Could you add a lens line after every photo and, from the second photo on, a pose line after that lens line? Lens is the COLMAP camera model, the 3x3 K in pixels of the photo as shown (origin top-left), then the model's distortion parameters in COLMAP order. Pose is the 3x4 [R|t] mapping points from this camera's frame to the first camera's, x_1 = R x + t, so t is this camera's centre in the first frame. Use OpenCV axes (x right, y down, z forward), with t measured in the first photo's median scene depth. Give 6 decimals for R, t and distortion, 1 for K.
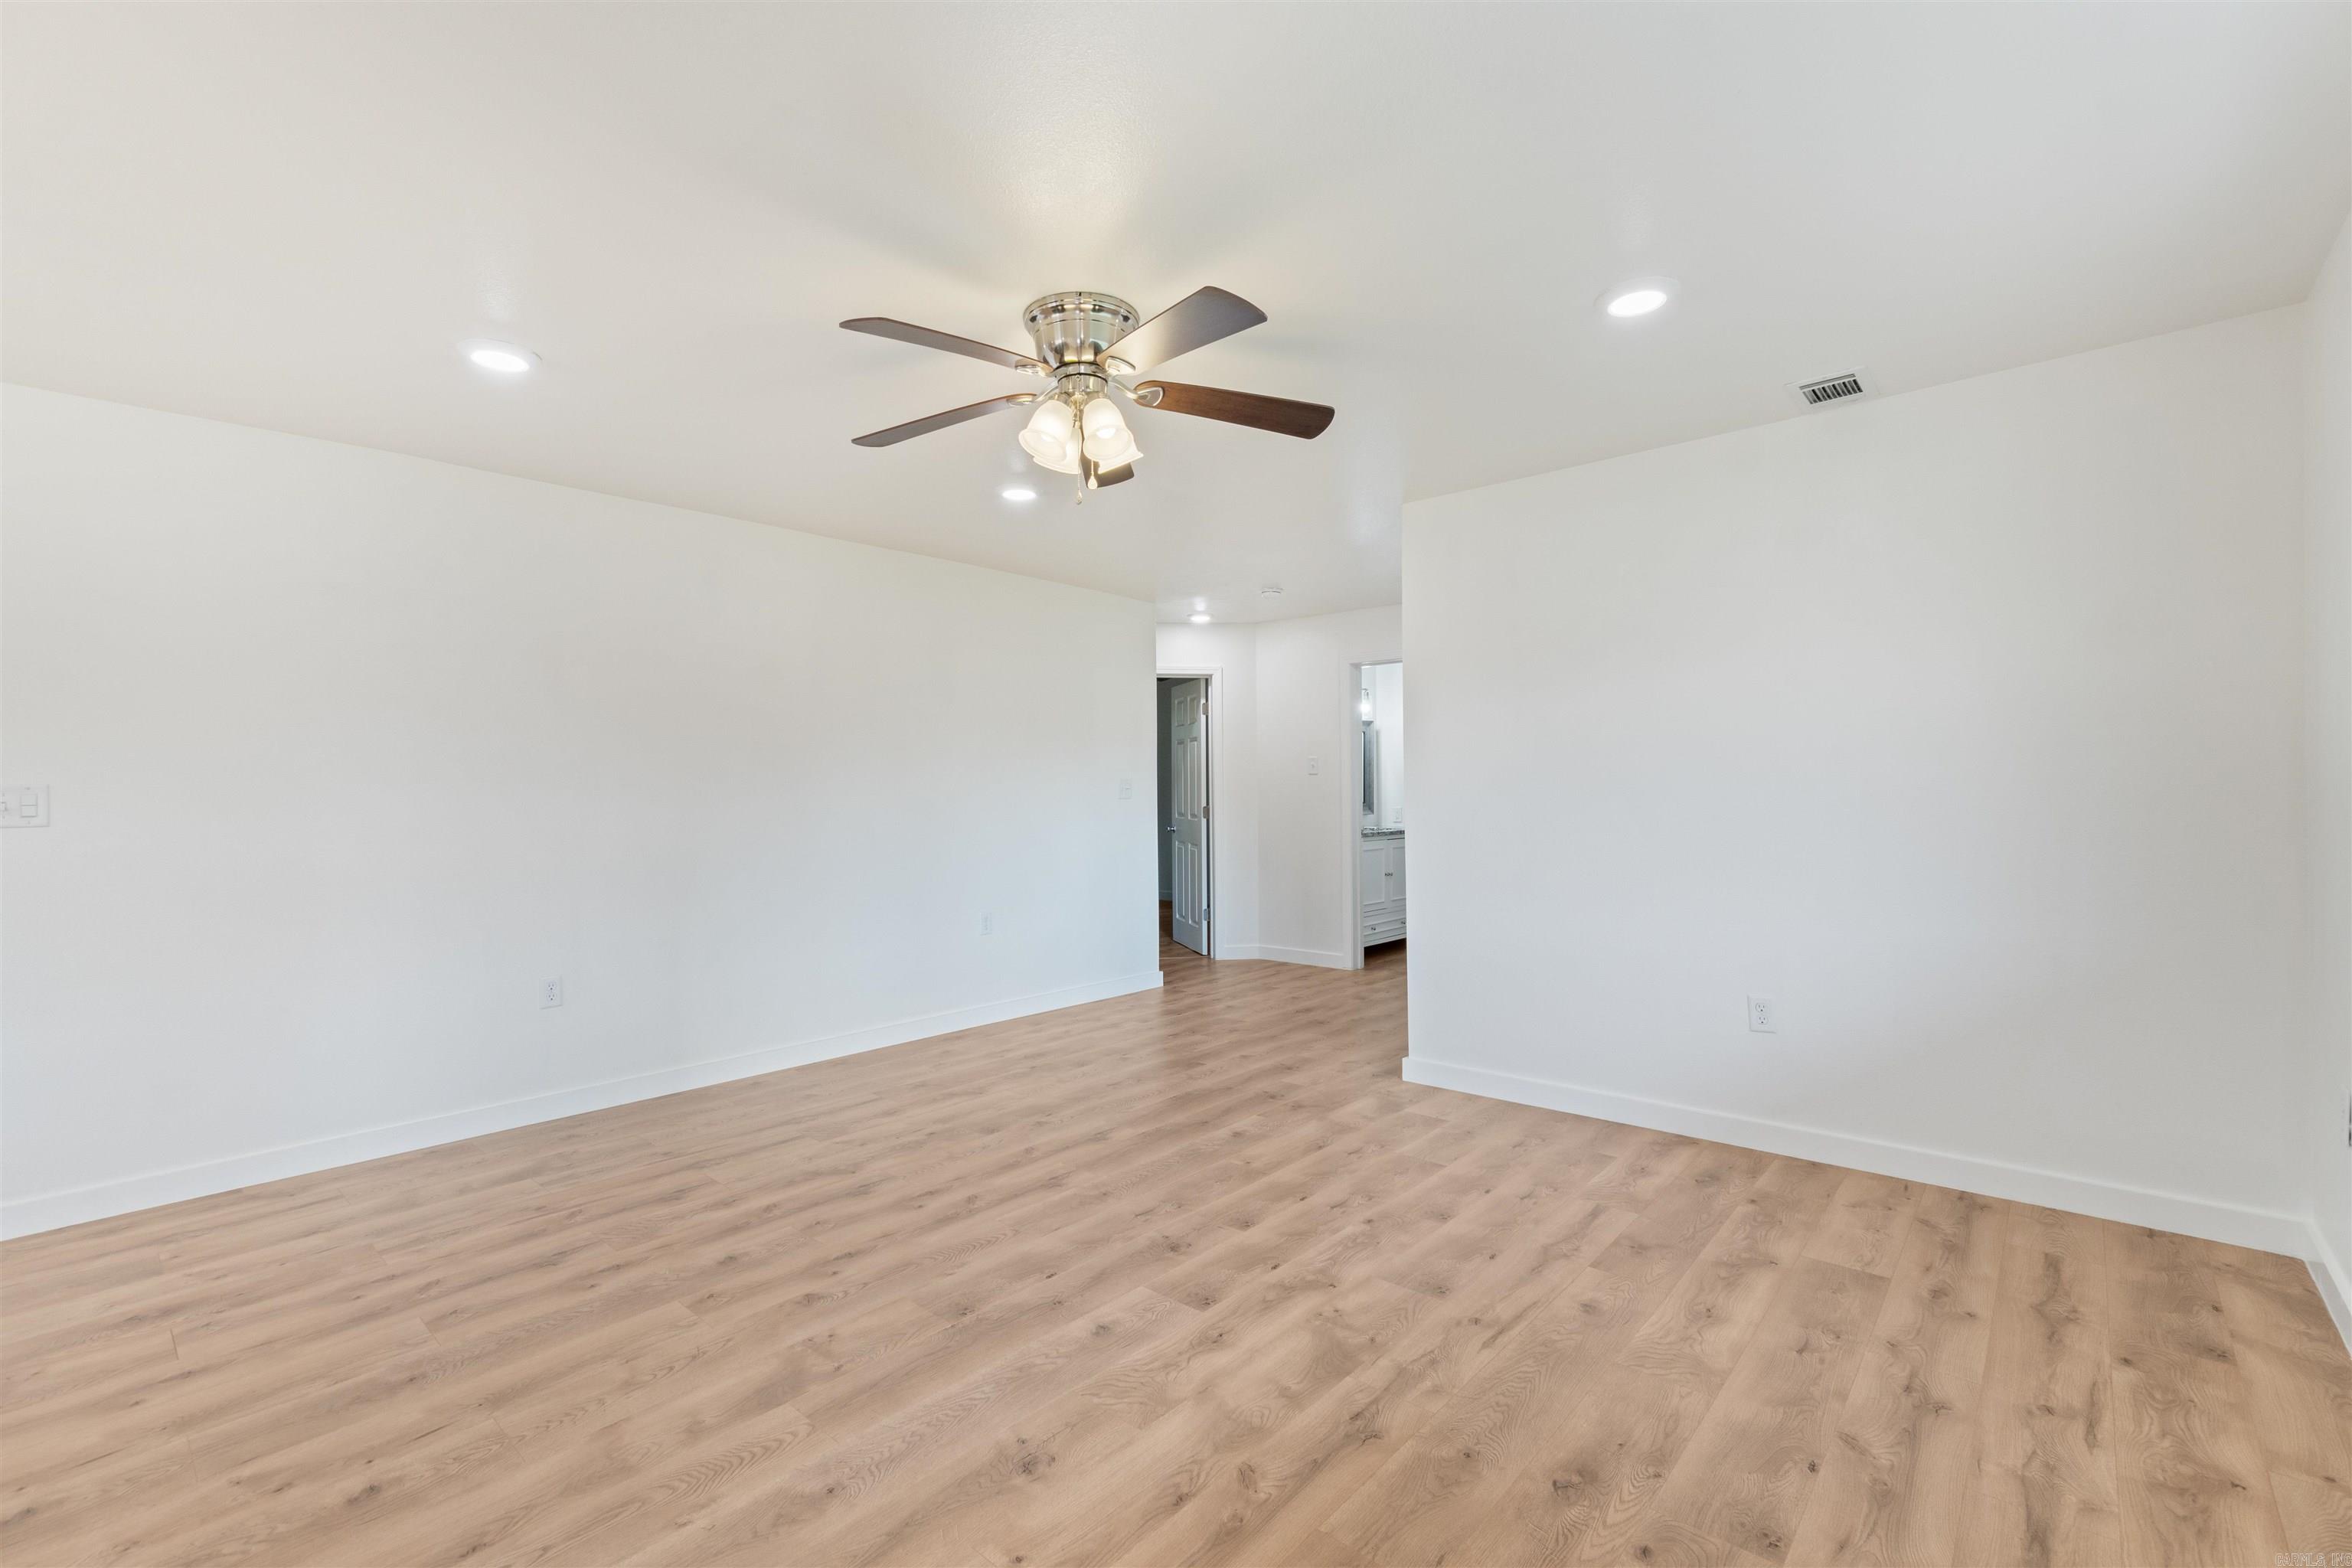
lens RADIAL K [[1020.2, 0, 1162.2], [0, 1020.2, 790.8], [0, 0, 1]] dist [-0.002749, -0.000063]
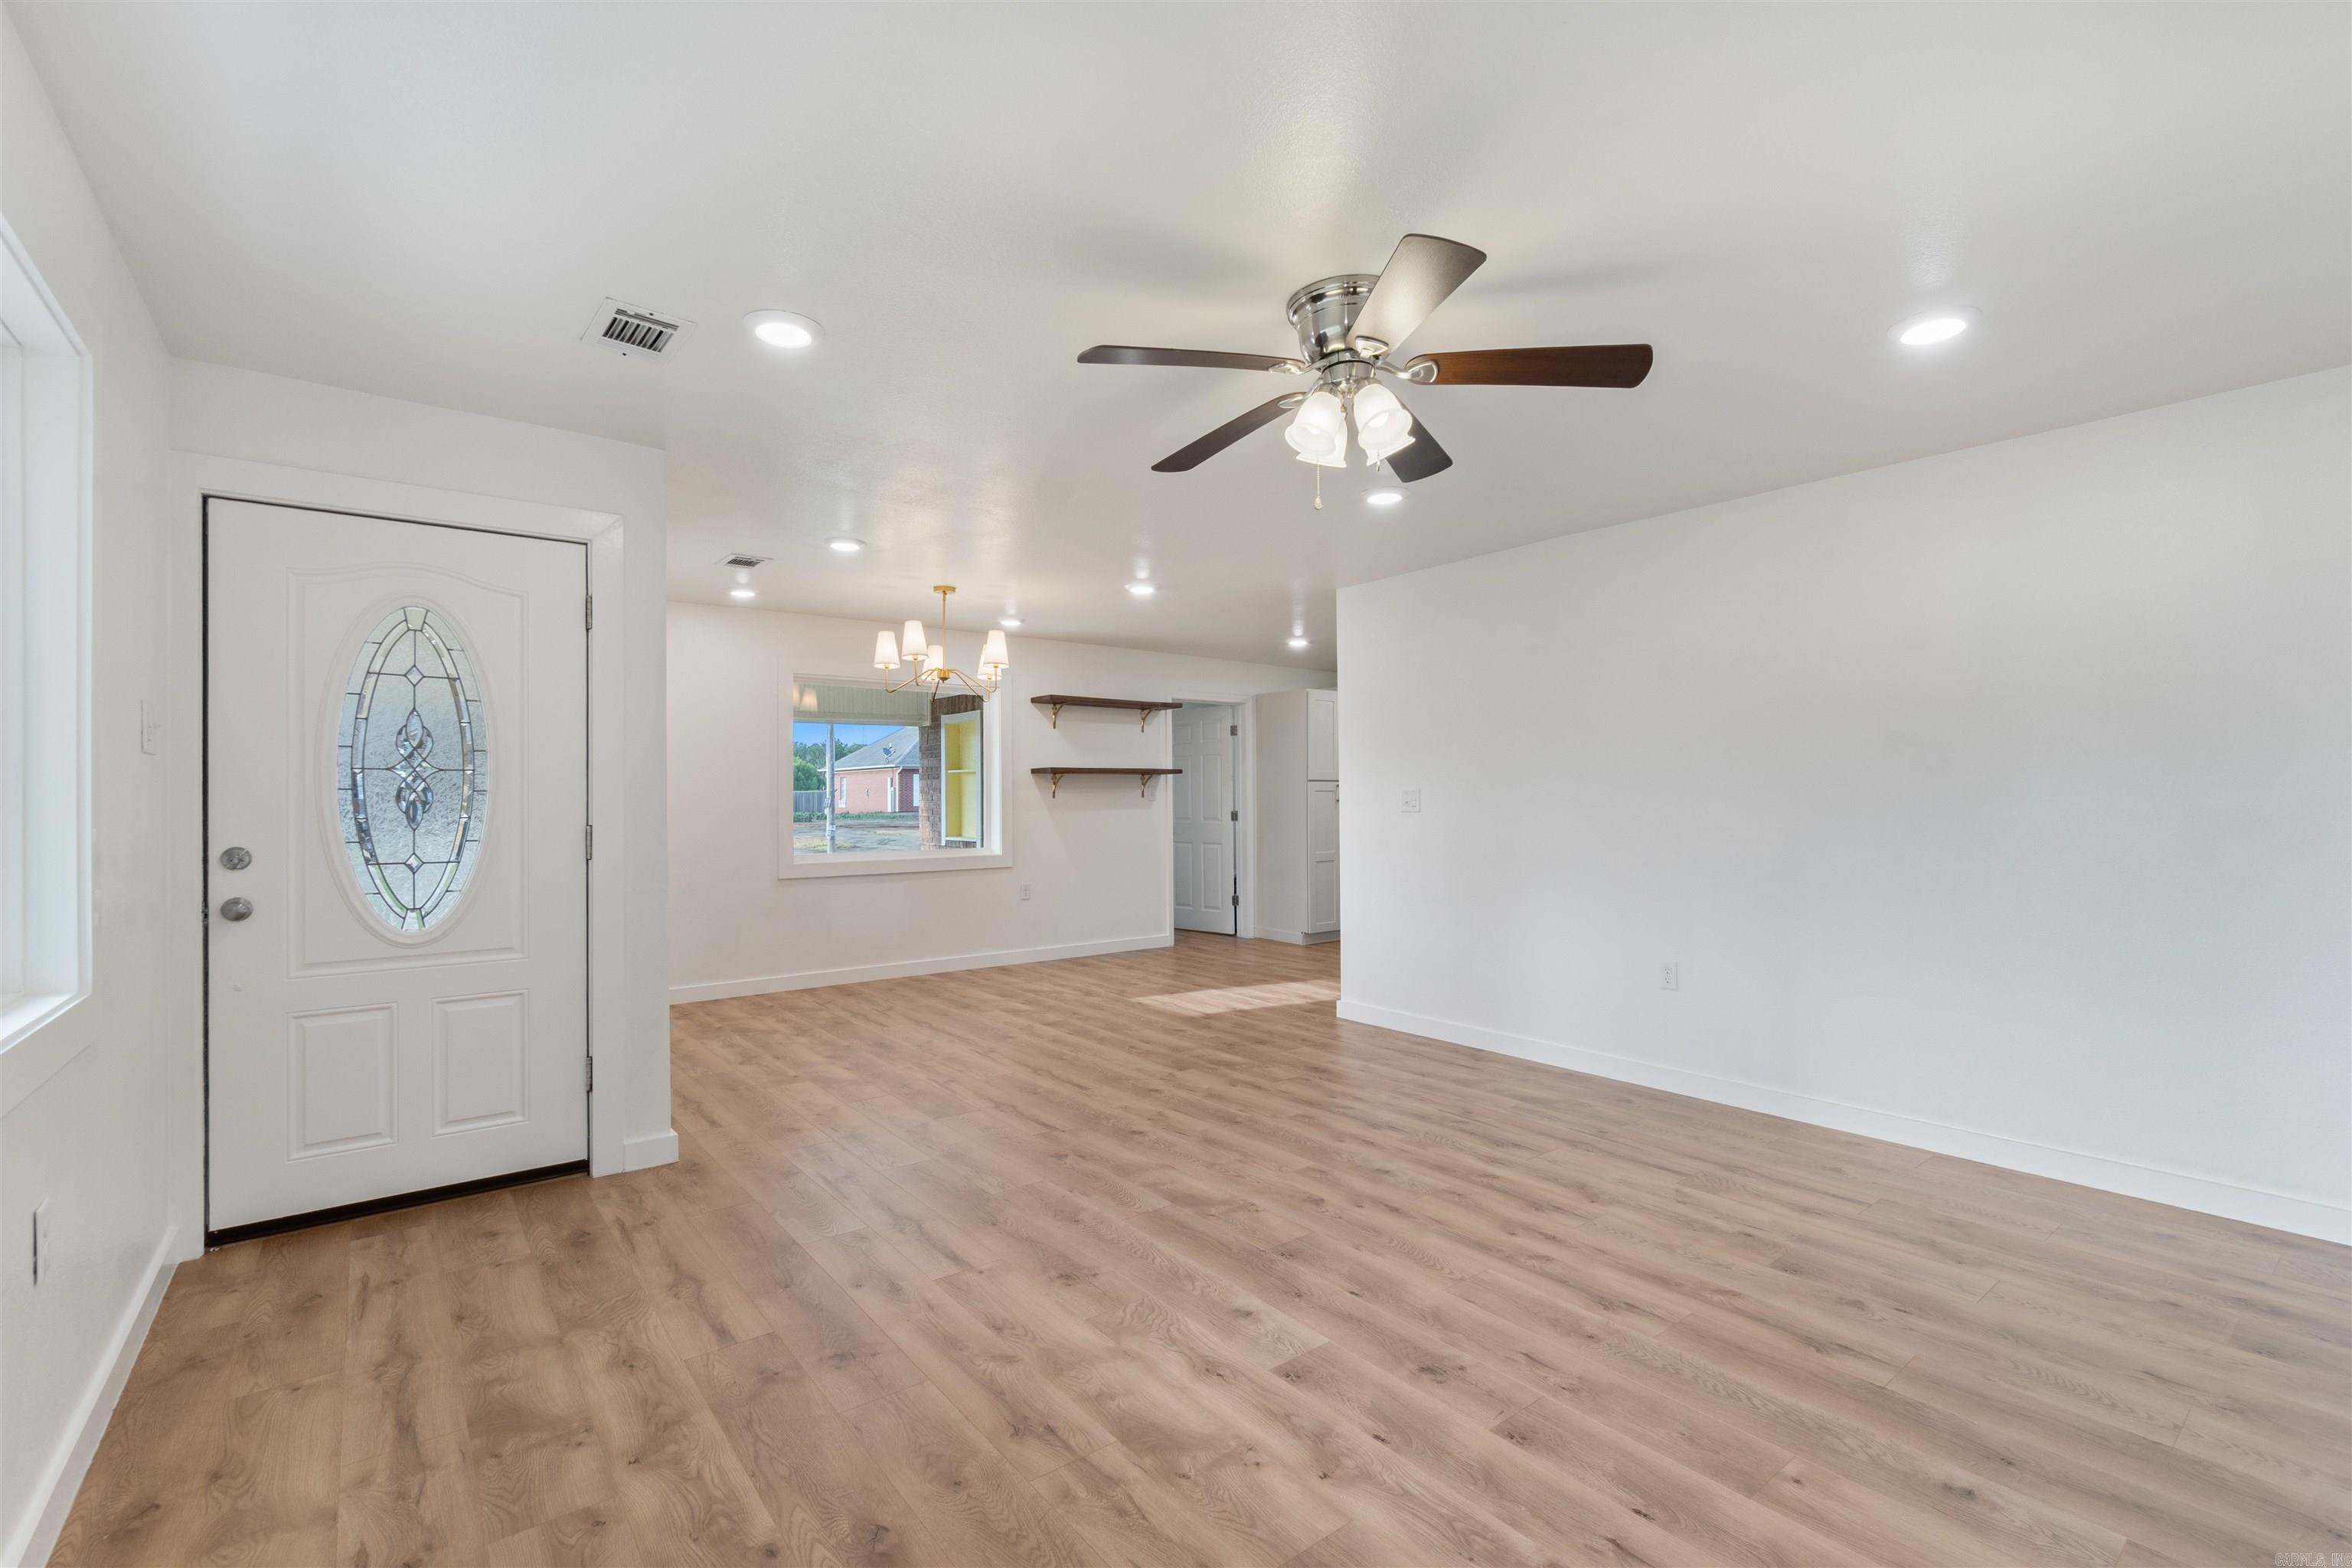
lens RADIAL K [[1020.2, 0, 1162.2], [0, 1020.2, 790.8], [0, 0, 1]] dist [-0.002749, -0.000063]
pose [[-0.174589, 0.003977, -0.984633, 0.827662], [0.003594, 0.999988, 0.003402, -0.014008], [0.984635, -0.002944, -0.174601, 0.918148]]
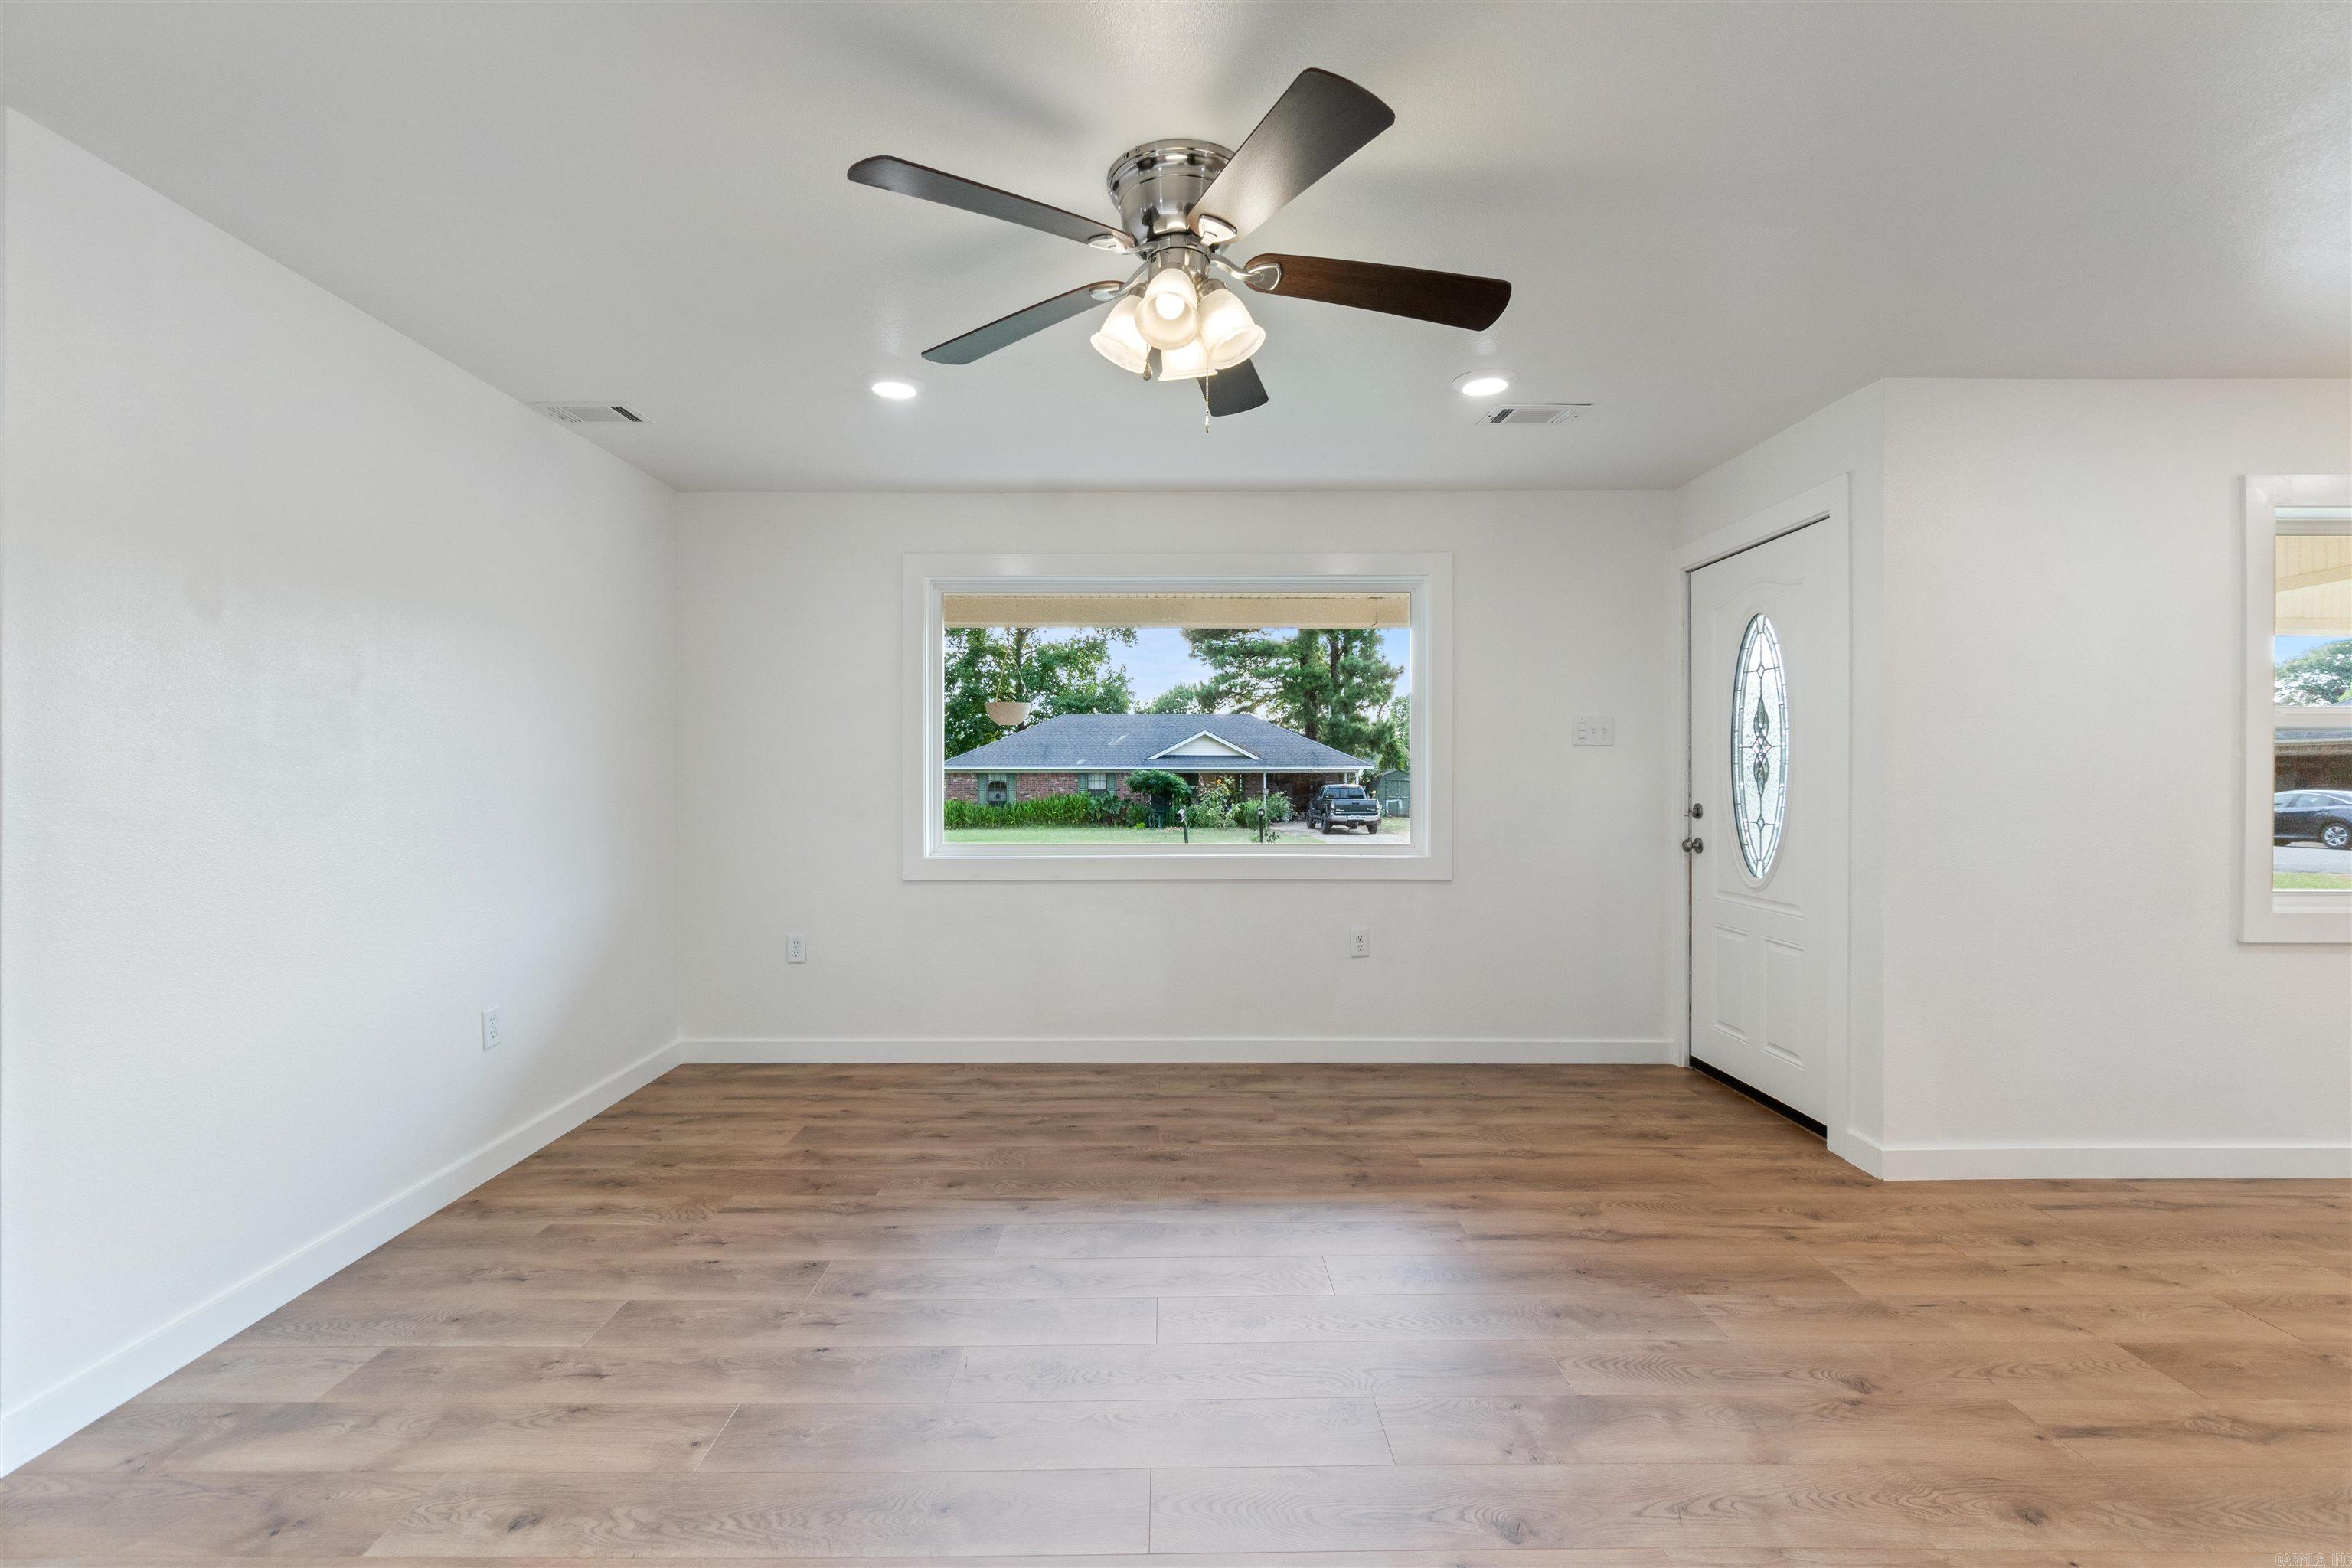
lens RADIAL K [[1018.9, 0, 1166.3], [0, 1018.9, 784.2], [0, 0, 1]] dist [-0.003378, 0.000600]
pose [[-0.675168, 0.005414, 0.737644, -0.606751], [0.008634, 0.999963, 0.000563, 0.006775], [-0.737613, 0.006749, -0.675190, 1.430815]]
